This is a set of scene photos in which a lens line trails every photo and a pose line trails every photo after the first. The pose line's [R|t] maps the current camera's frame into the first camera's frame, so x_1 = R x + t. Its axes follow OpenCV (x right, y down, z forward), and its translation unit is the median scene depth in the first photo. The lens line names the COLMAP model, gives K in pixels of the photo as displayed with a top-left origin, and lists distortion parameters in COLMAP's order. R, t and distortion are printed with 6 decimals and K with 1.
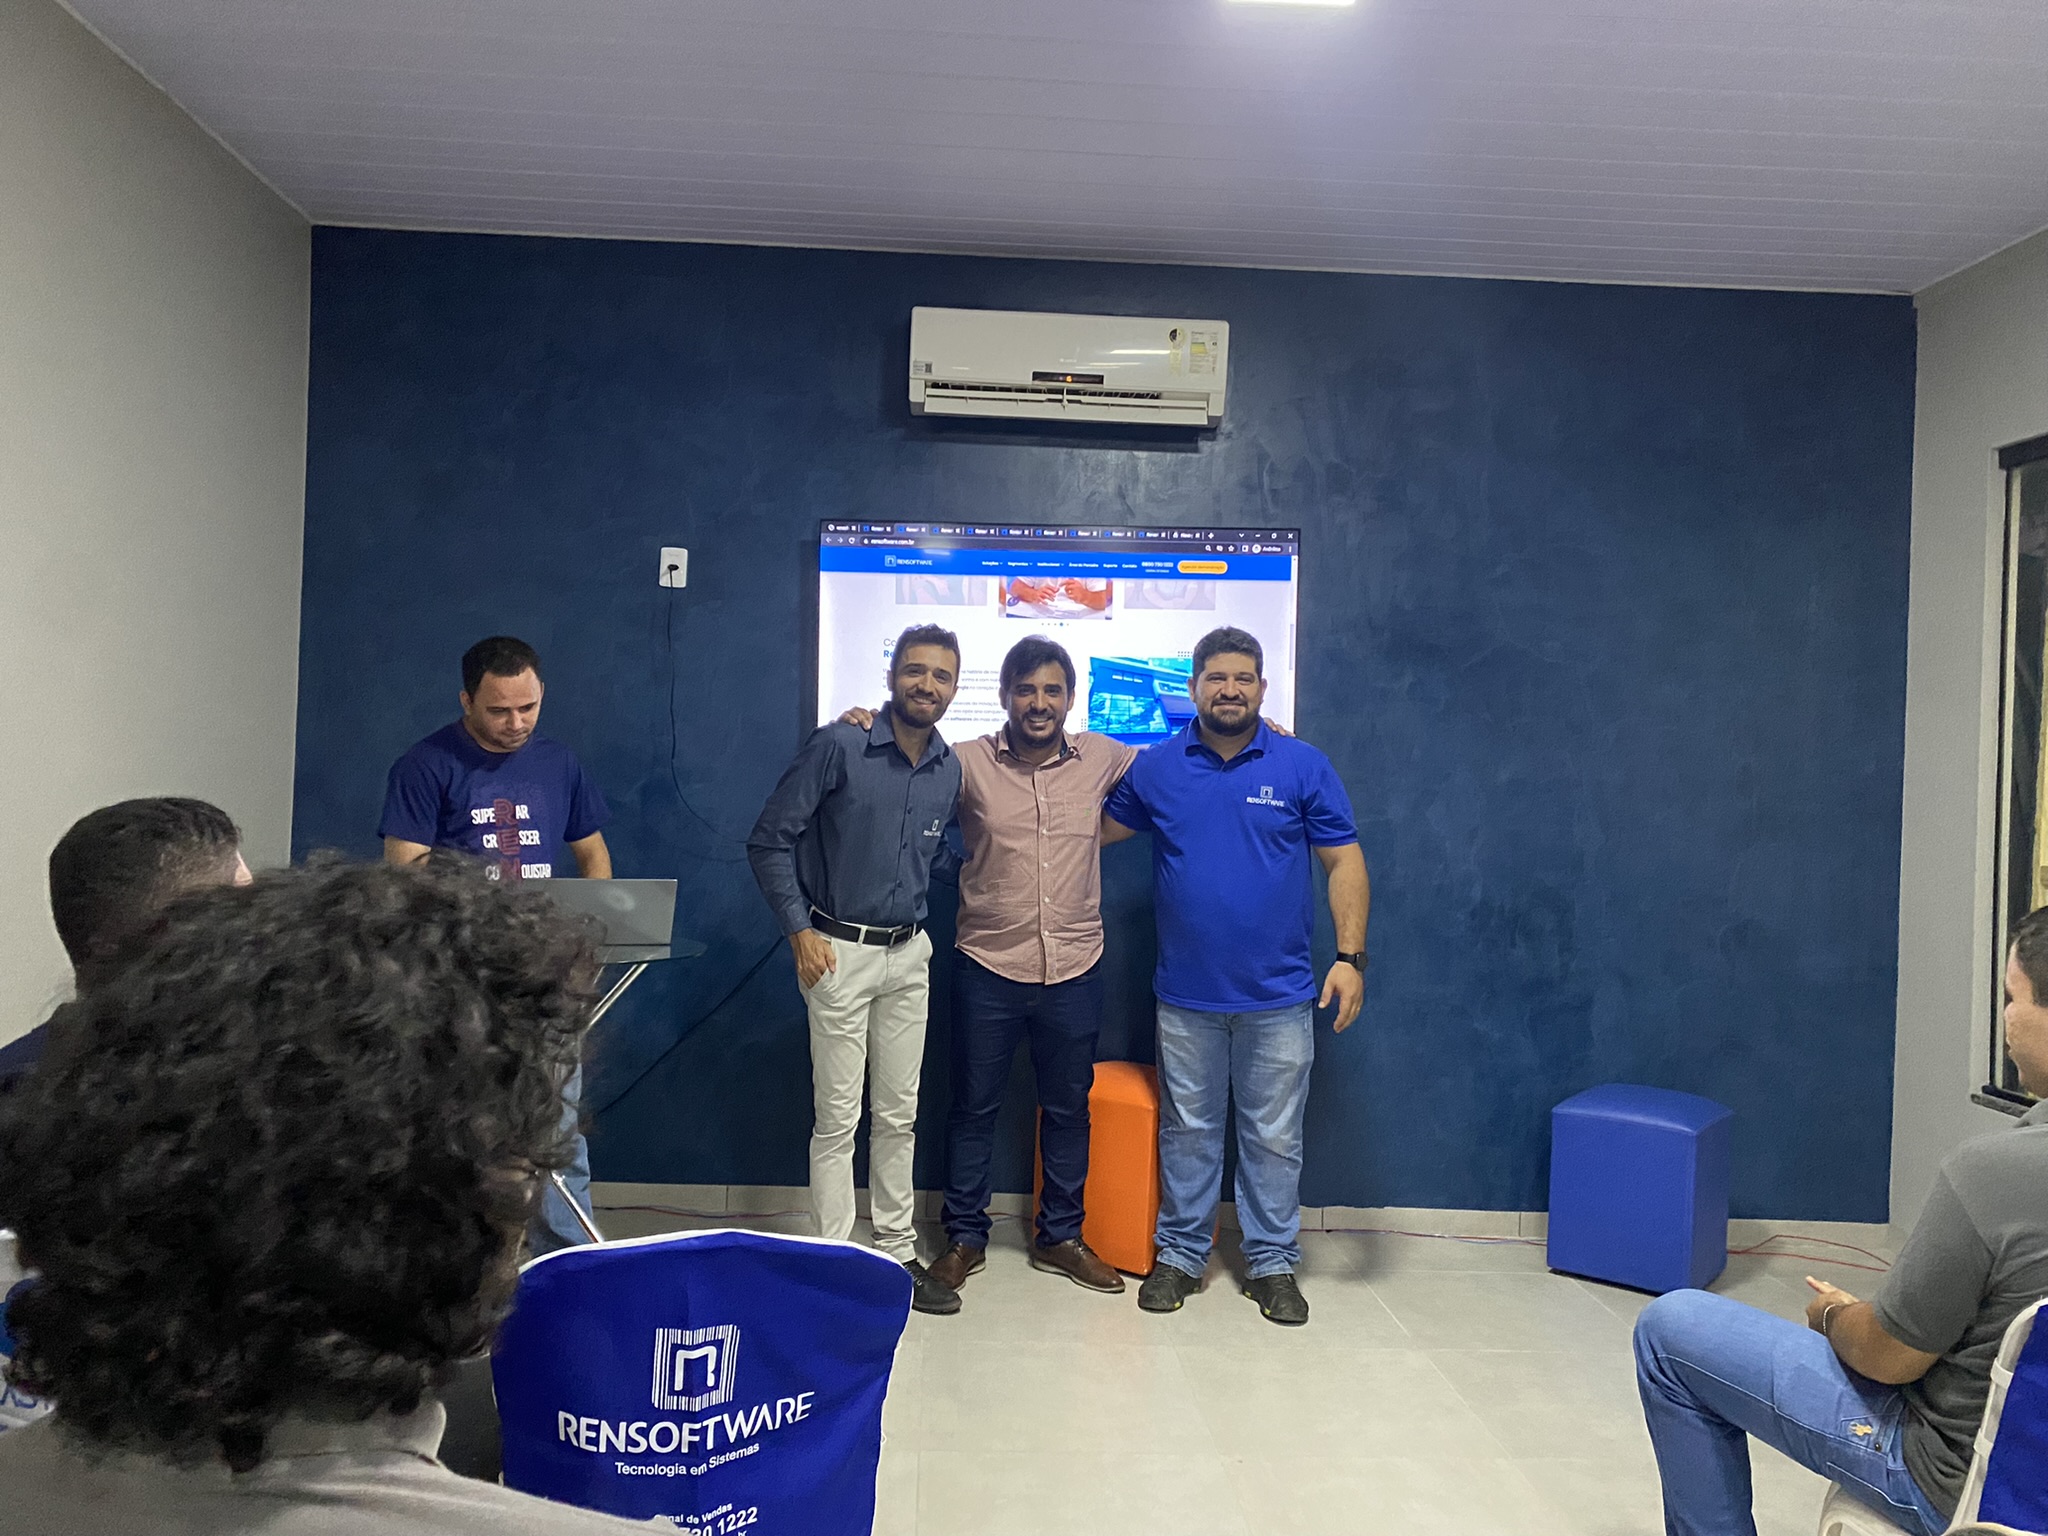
lens RADIAL K [[1599.6, 0, 1013.0], [0, 1599.6, 759.8], [0, 0, 1]] dist [-0.001655, 0.000743]
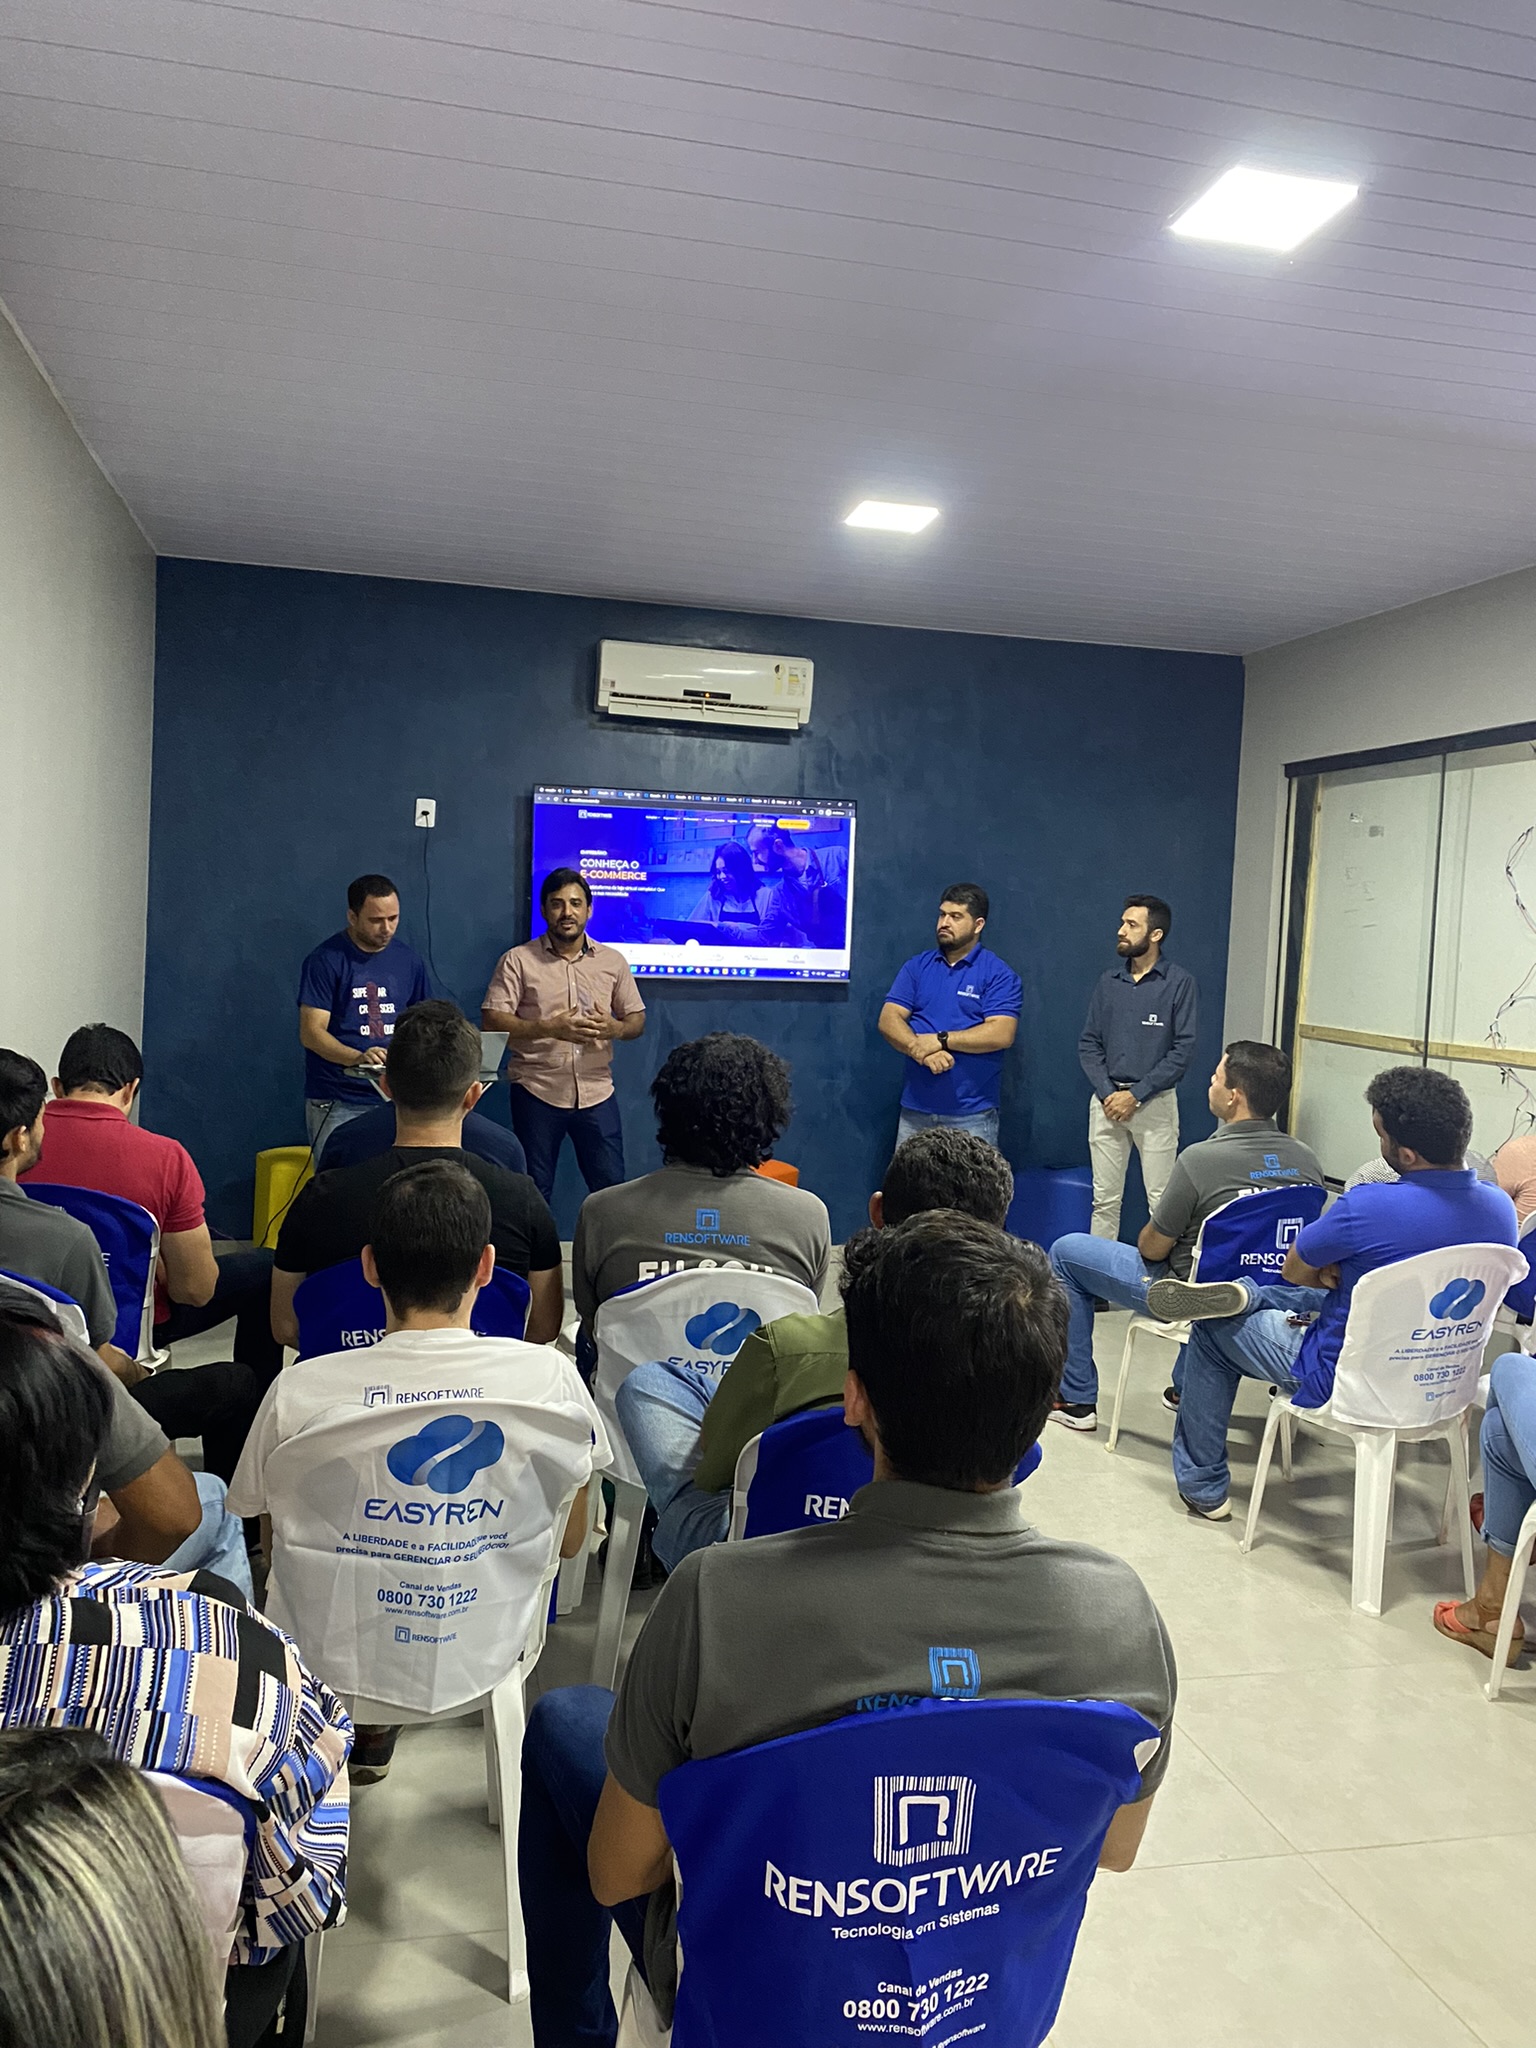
lens RADIAL K [[1599.6, 0, 765.3], [0, 1599.6, 1002.1], [0, 0, 1]] dist [-0.001655, 0.000743]
pose [[0.984497, 0.004165, 0.175350, -0.169950], [-0.014089, 0.998365, 0.055390, -0.036922], [-0.174832, -0.057002, 0.982947, -0.480712]]
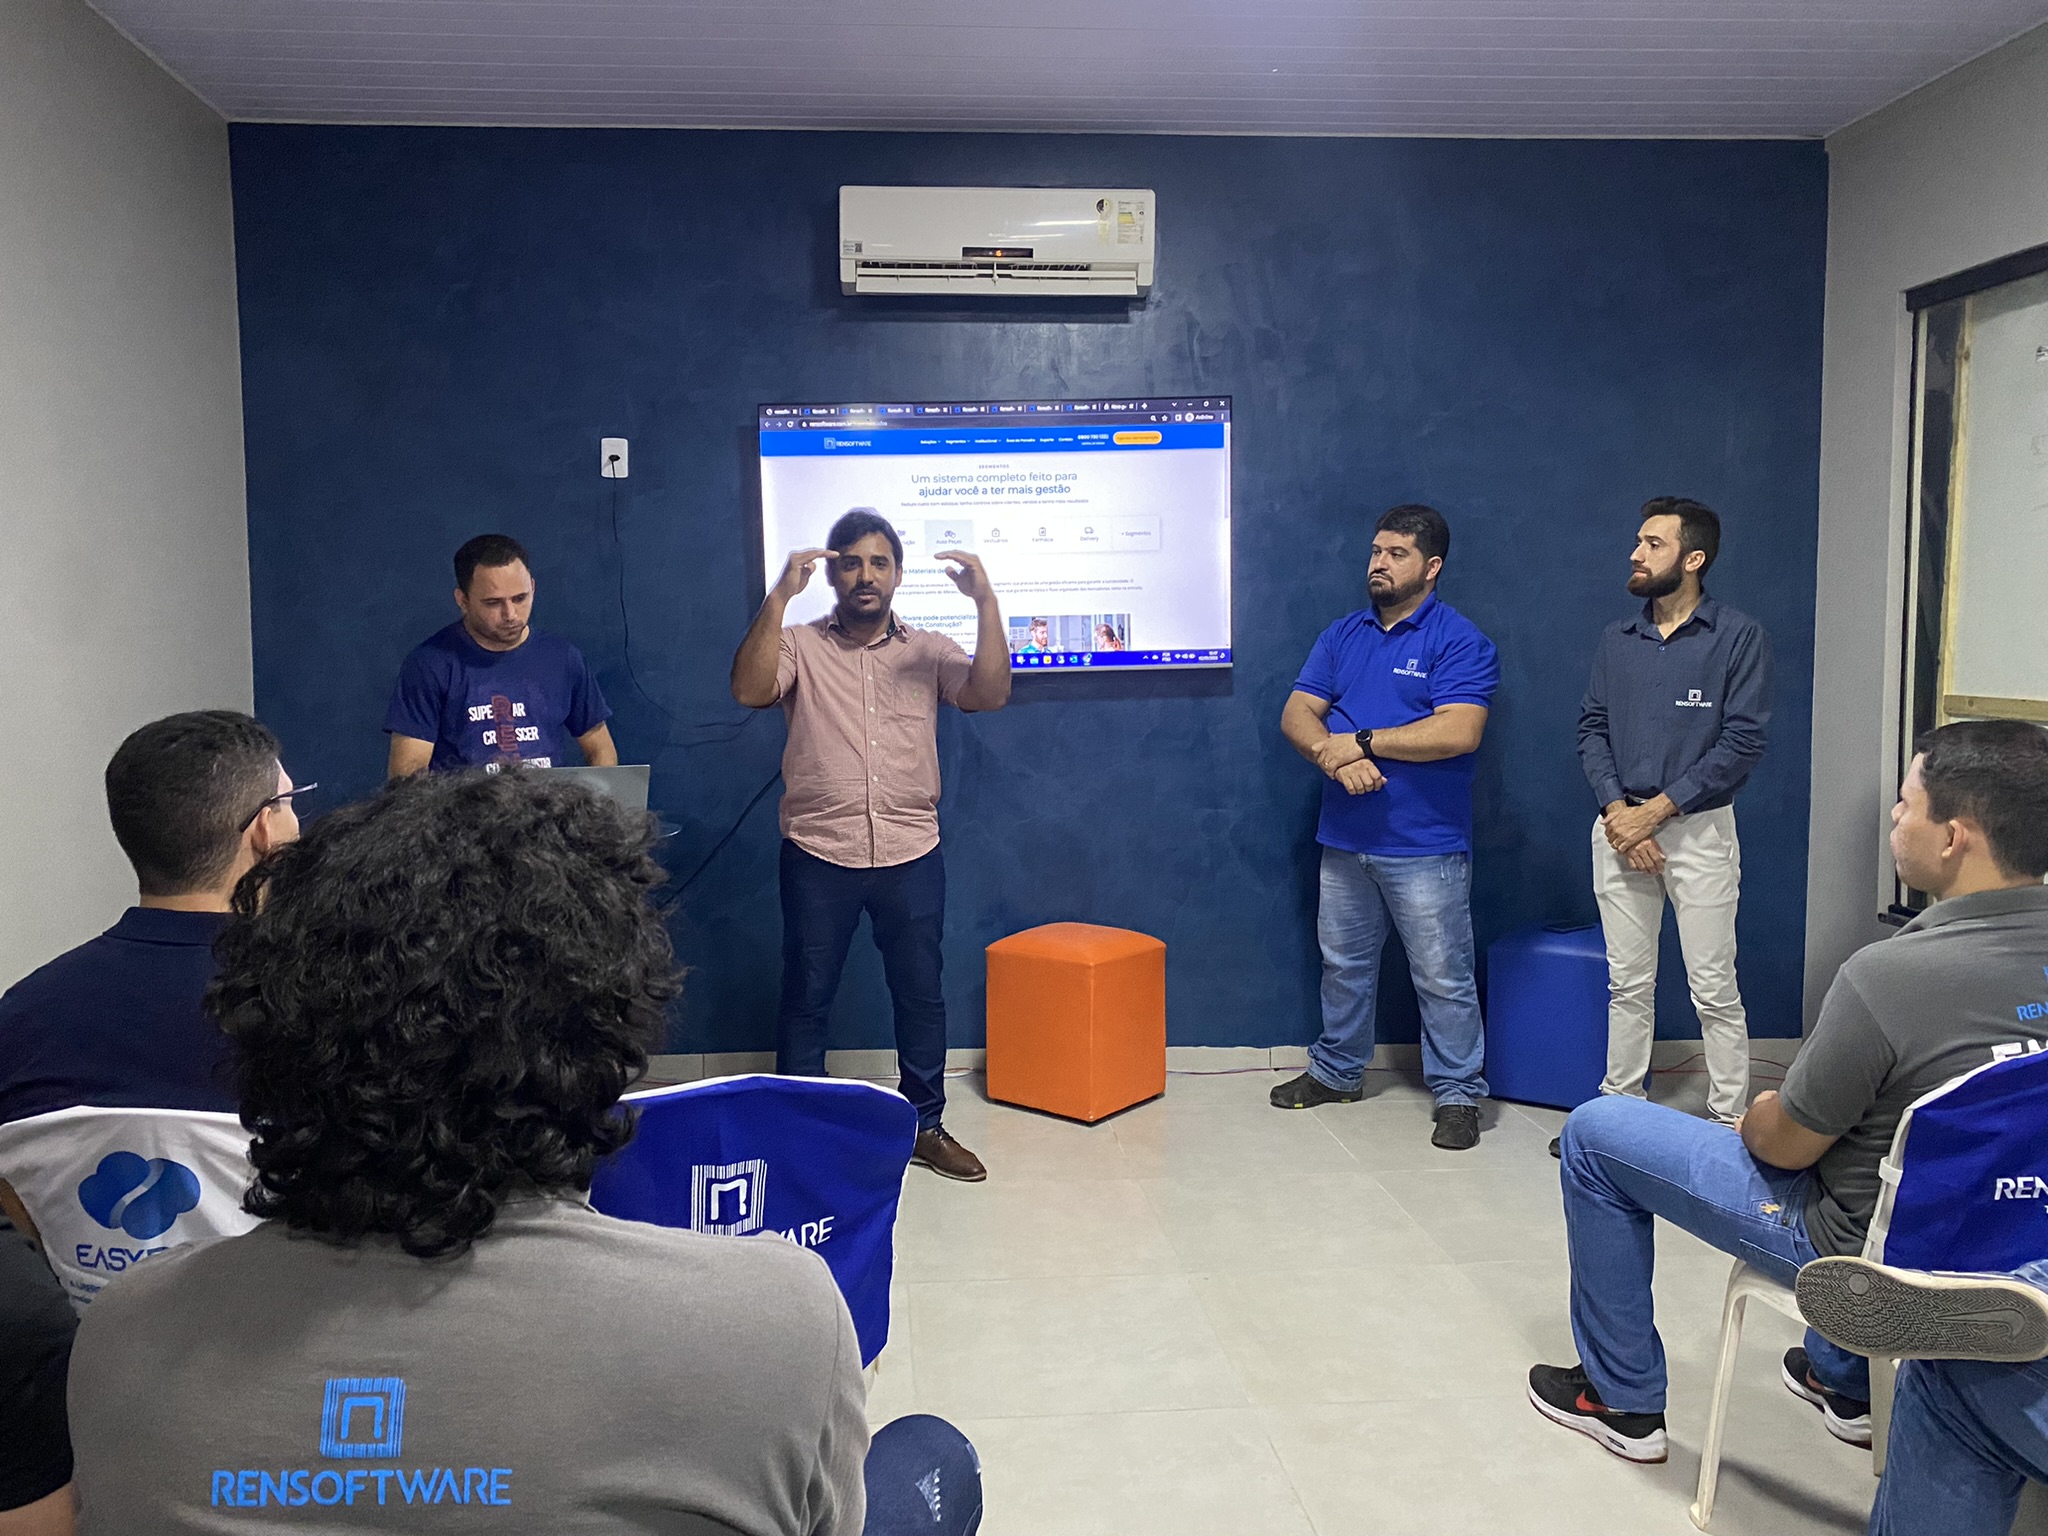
lens RADIAL K [[1599.6, 0, 992.2], [0, 1599.6, 761.5], [0, 0, 1]] dist [-0.001655, 0.000743]
pose [[0.998667, -0.044695, 0.025812, -0.009370], [0.042434, 0.995702, 0.082322, -0.002711], [-0.029380, -0.081116, 0.996272, -0.029530]]
